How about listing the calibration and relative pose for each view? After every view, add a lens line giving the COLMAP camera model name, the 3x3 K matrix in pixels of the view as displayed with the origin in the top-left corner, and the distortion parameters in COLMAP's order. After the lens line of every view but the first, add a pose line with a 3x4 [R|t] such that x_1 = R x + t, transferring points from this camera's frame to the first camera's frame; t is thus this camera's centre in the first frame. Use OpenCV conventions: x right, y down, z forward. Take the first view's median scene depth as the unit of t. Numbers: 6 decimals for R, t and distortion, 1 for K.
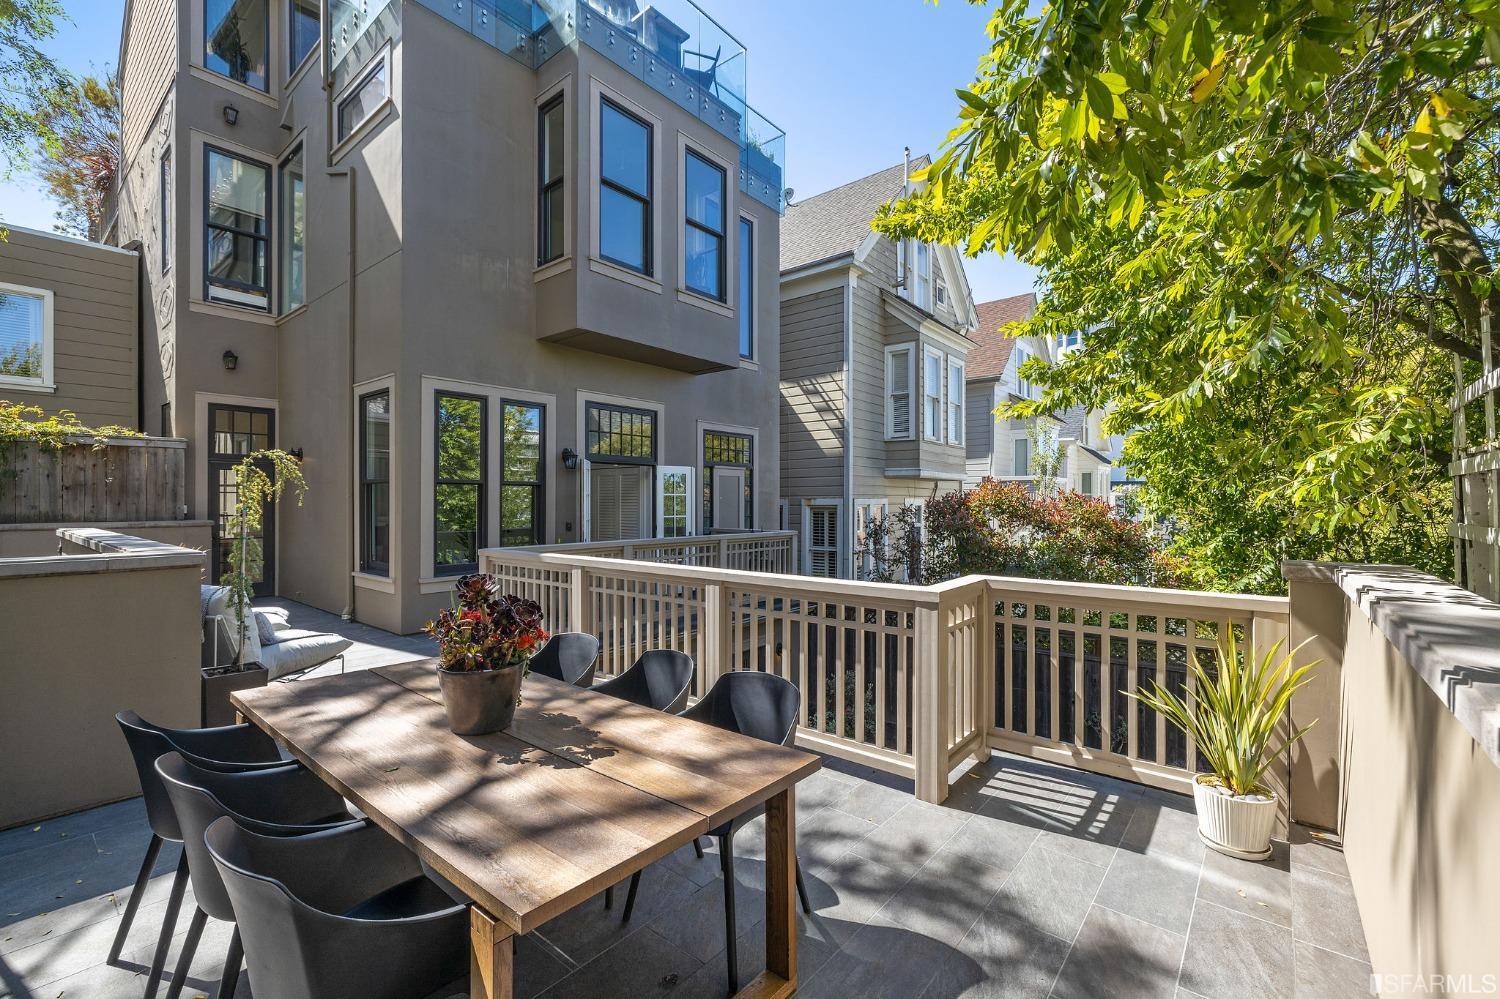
lens RADIAL K [[664.2, 0, 753.7], [0, 664.2, 498.8], [0, 0, 1]] dist [-0.004207, 0.002069]
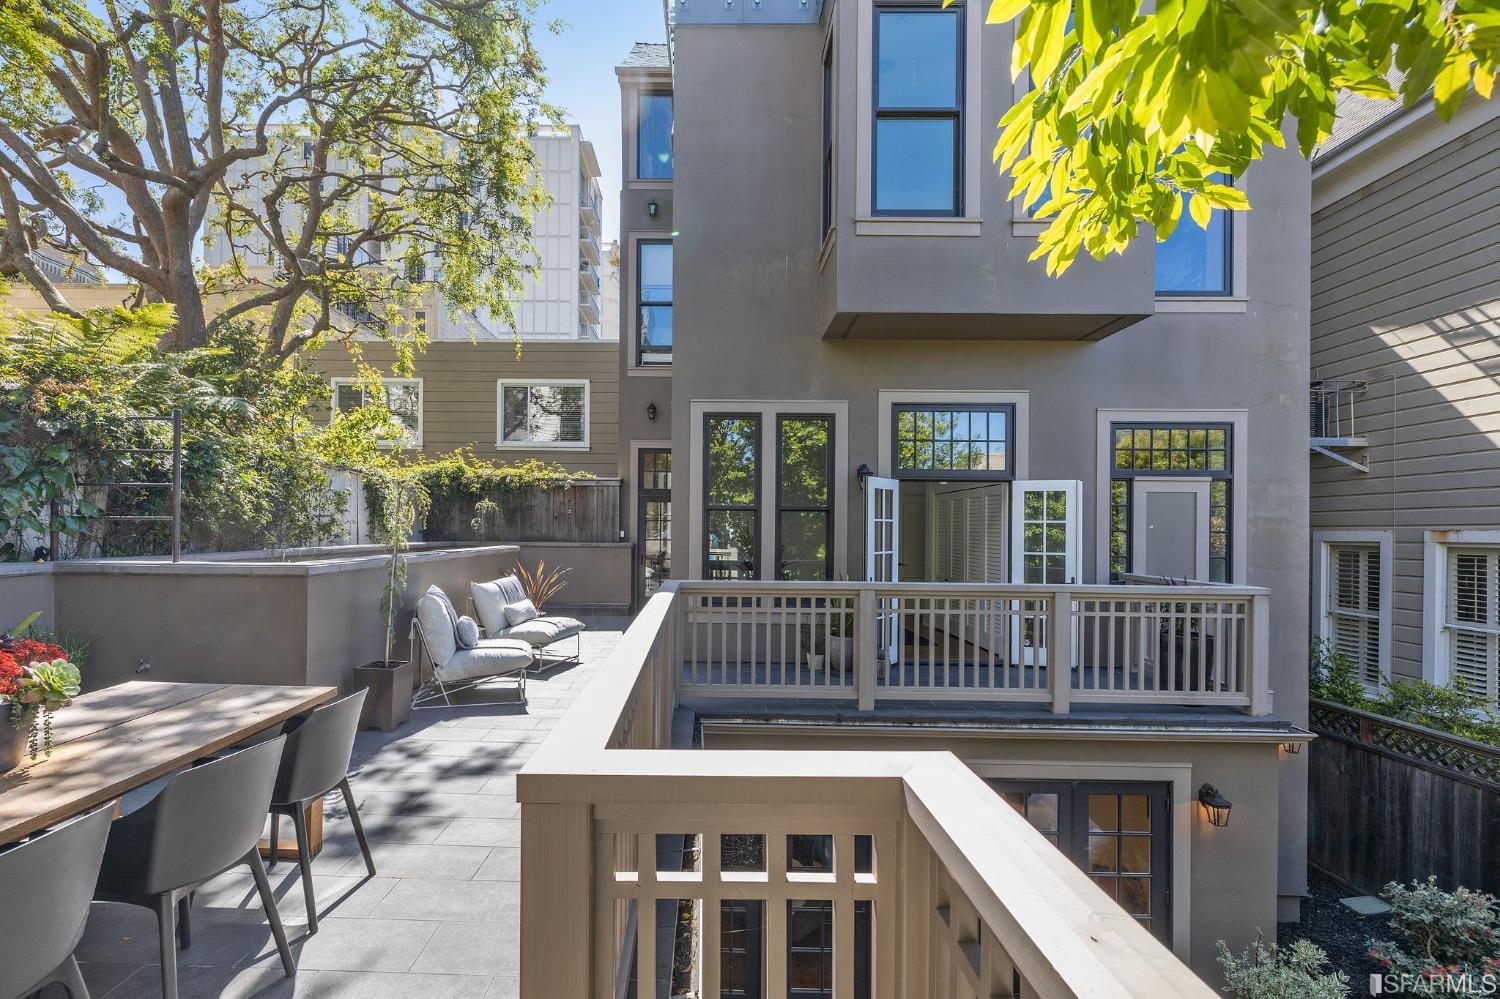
lens RADIAL K [[664.2, 0, 687.4], [0, 664.2, 530.4], [0, 0, 1]] dist [-0.004207, 0.002069]
pose [[0.602822, 0.007870, -0.797837, 0.234916], [-0.007129, 0.999965, 0.004477, 0.002571], [0.797844, 0.002989, 0.602857, 0.328663]]
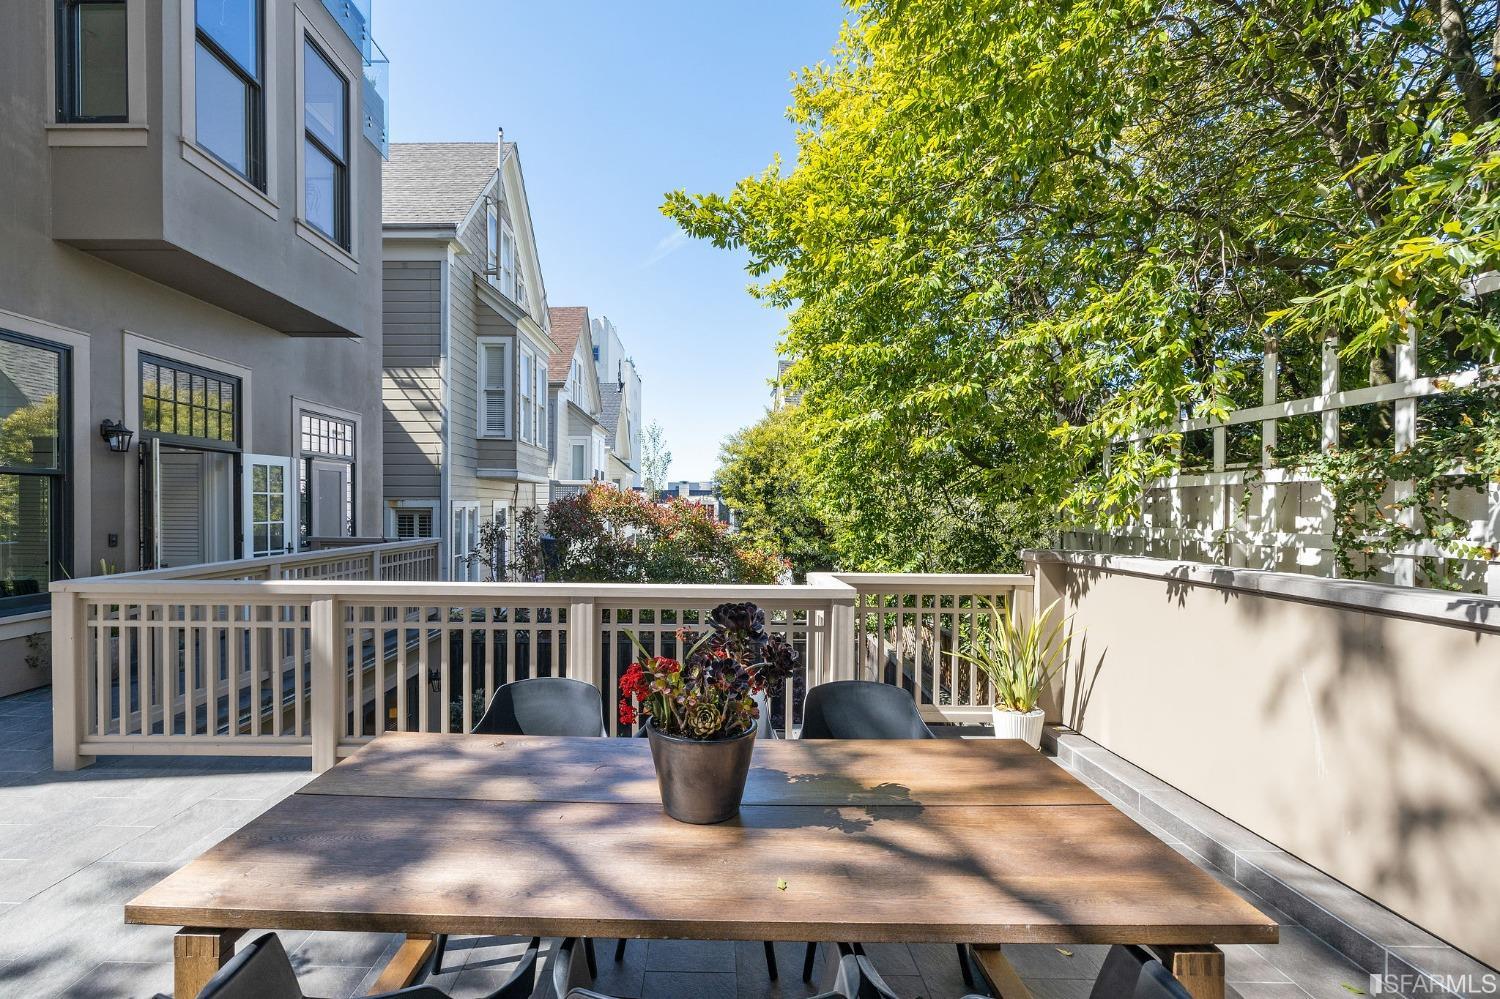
lens RADIAL K [[664.2, 0, 722.7], [0, 664.2, 517.1], [0, 0, 1]] dist [-0.004207, 0.002069]
pose [[0.771301, -0.008206, 0.636417, -0.226971], [-0.006352, 0.999768, 0.020590, 0.001741], [-0.636438, -0.019923, 0.771070, 0.112813]]
